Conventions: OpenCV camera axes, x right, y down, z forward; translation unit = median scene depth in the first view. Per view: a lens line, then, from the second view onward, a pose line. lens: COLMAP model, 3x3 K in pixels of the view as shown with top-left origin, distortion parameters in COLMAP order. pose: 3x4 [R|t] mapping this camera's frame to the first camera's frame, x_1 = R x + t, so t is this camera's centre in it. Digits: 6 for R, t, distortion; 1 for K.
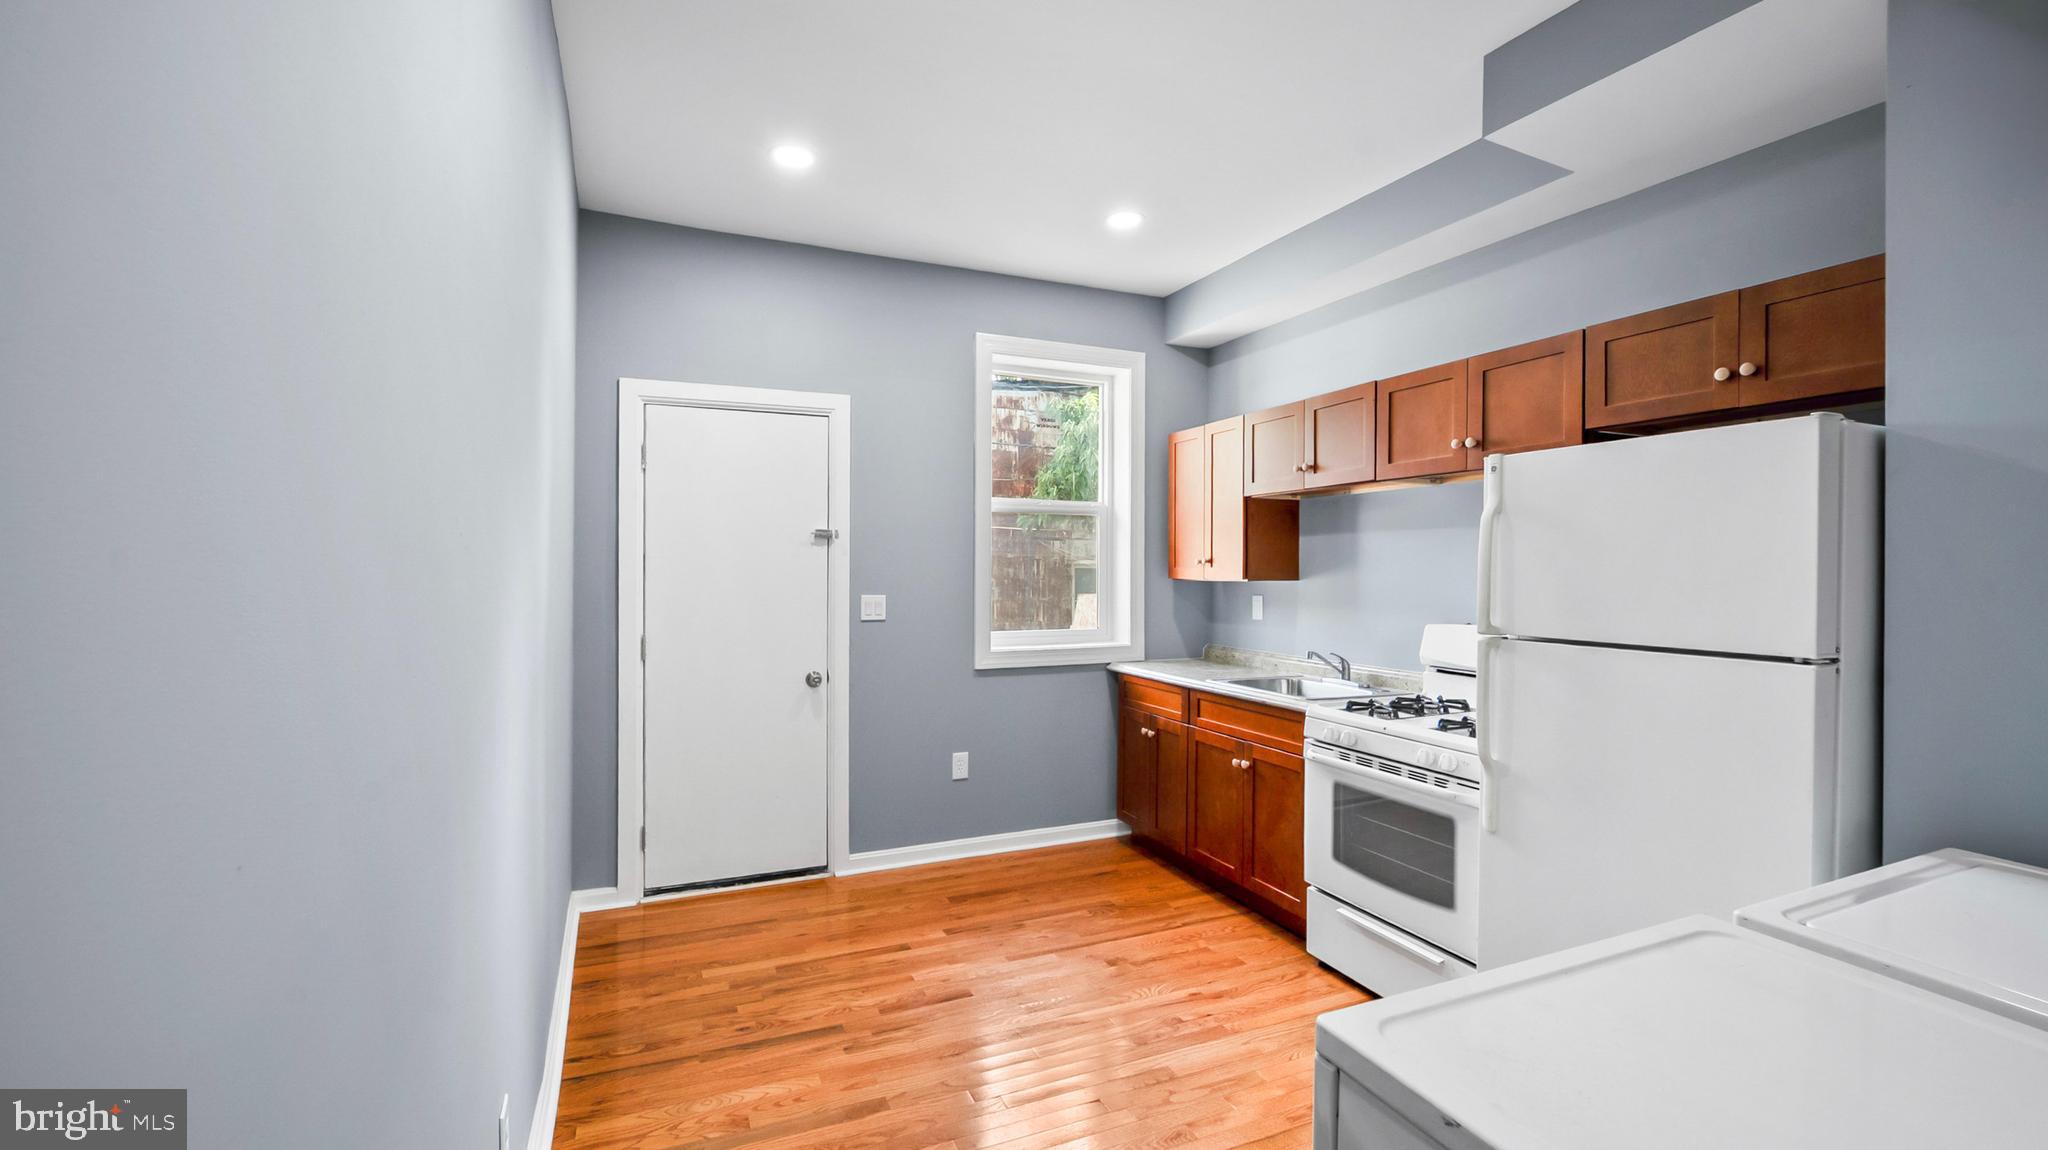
lens RADIAL K [[841.2, 0, 1019.7], [0, 841.2, 572.0], [0, 0, 1]] dist [0.002071, -0.000632]
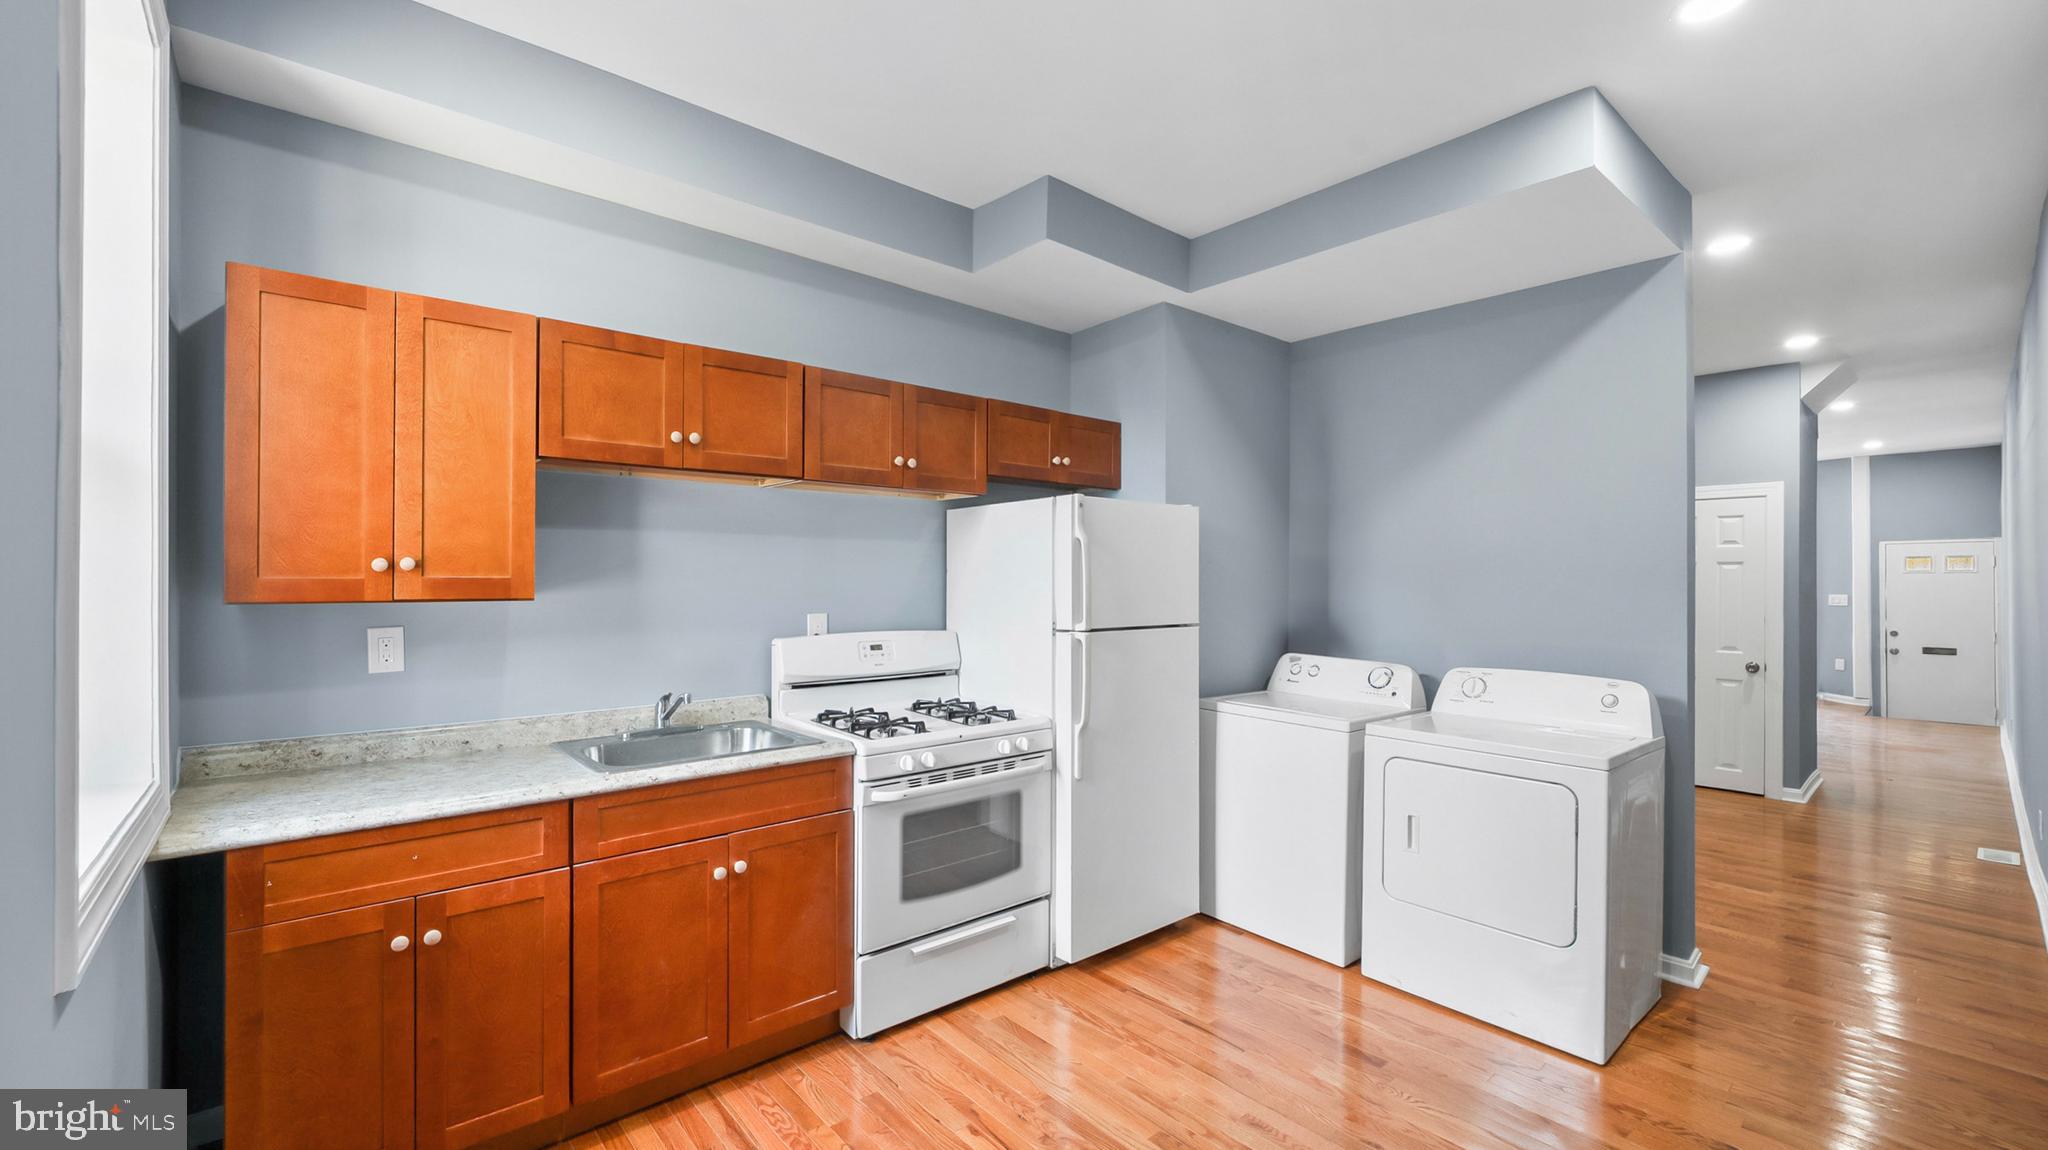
lens RADIAL K [[841.2, 0, 1015.6], [0, 841.2, 573.7], [0, 0, 1]] dist [0.002071, -0.000632]
pose [[-0.280556, -0.006801, 0.959813, -0.484937], [-0.002212, 0.999977, 0.006439, -0.016058], [-0.959835, -0.000316, -0.280565, 1.049848]]
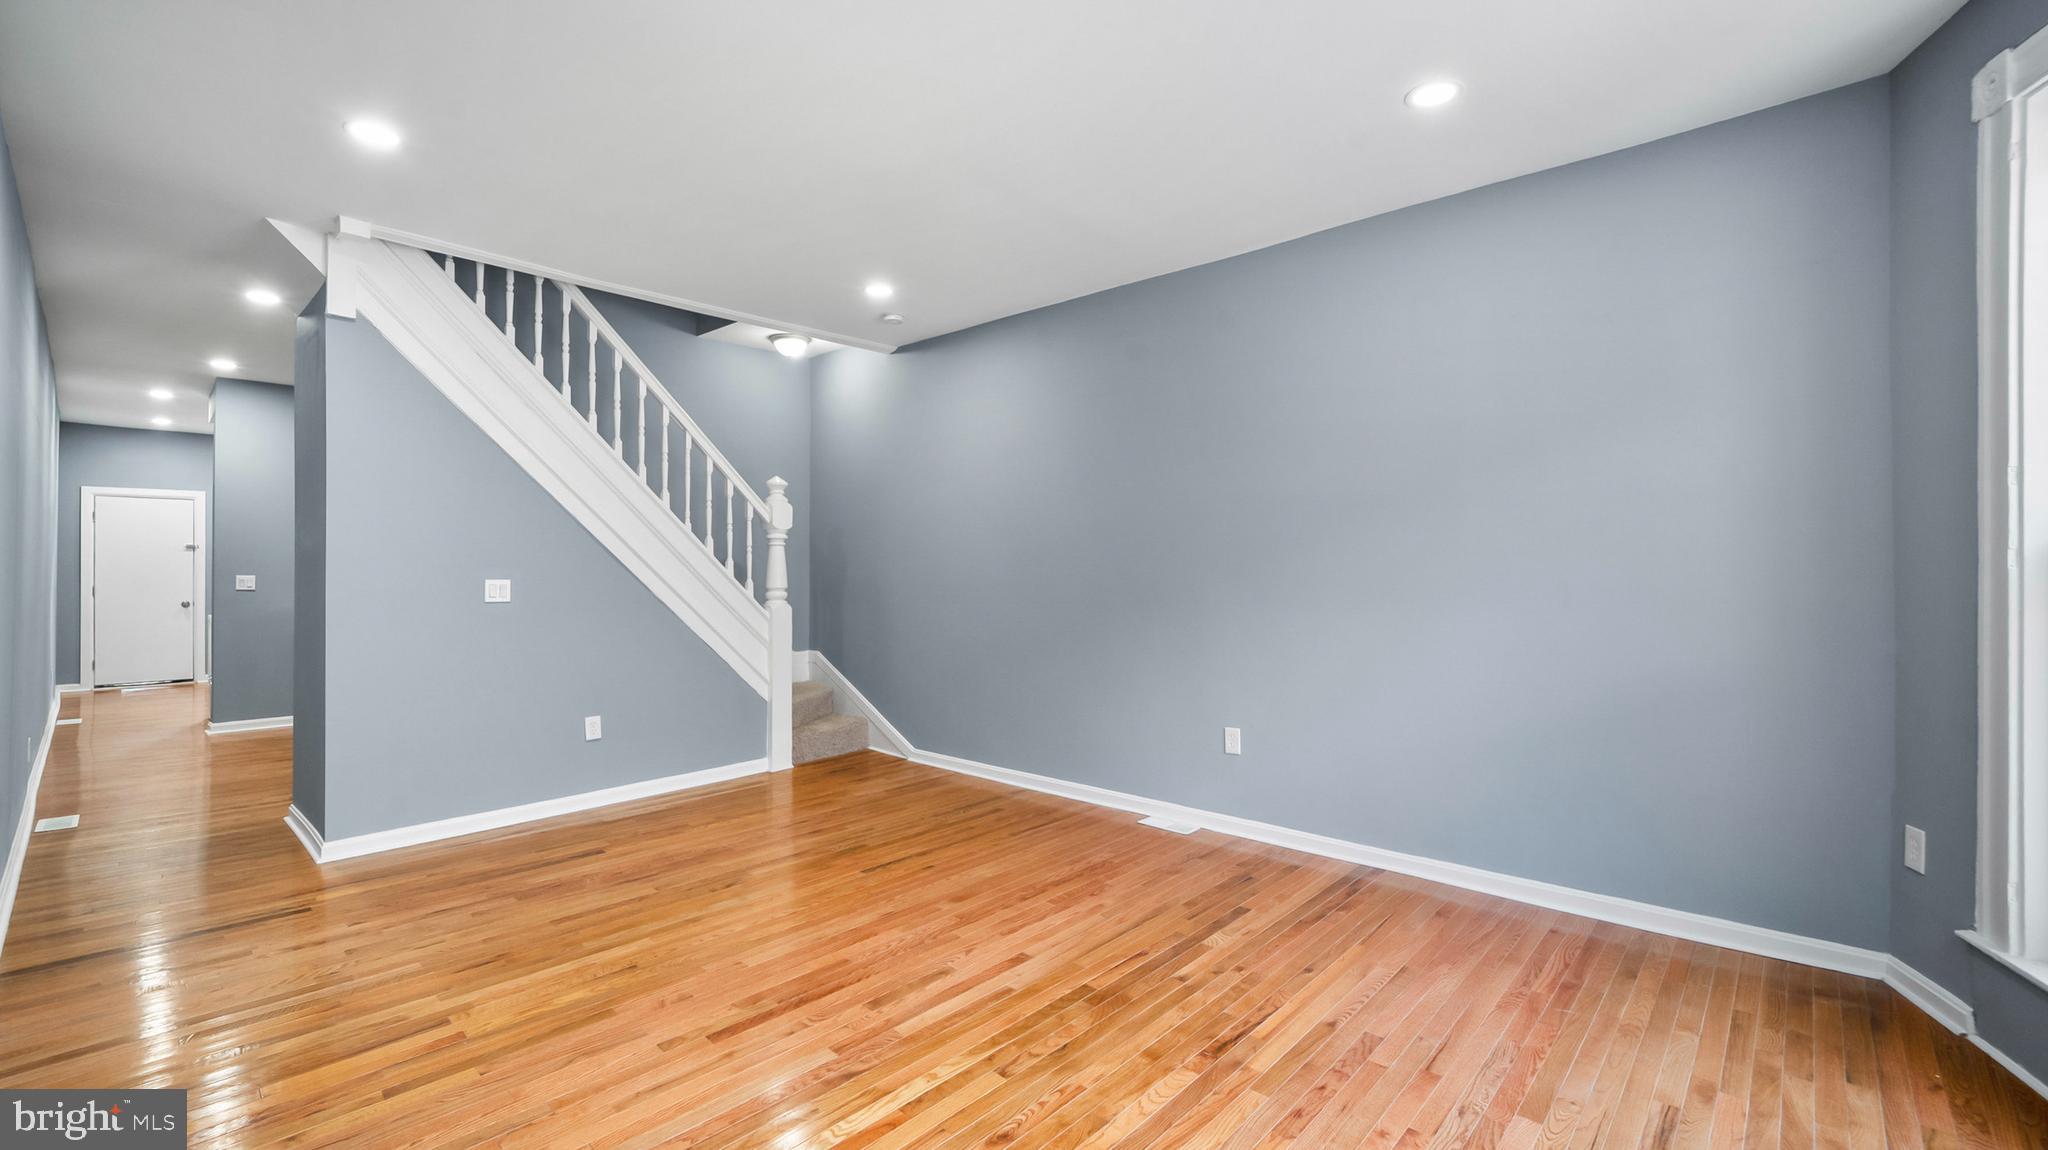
lens RADIAL K [[841.2, 0, 1022.4], [0, 841.2, 579.4], [0, 0, 1]] dist [0.002071, -0.000632]
pose [[0.913640, -0.006226, 0.406477, 1.050772], [0.008224, 0.999961, -0.003167, 0.084004], [-0.406441, 0.006236, 0.913656, -2.394929]]
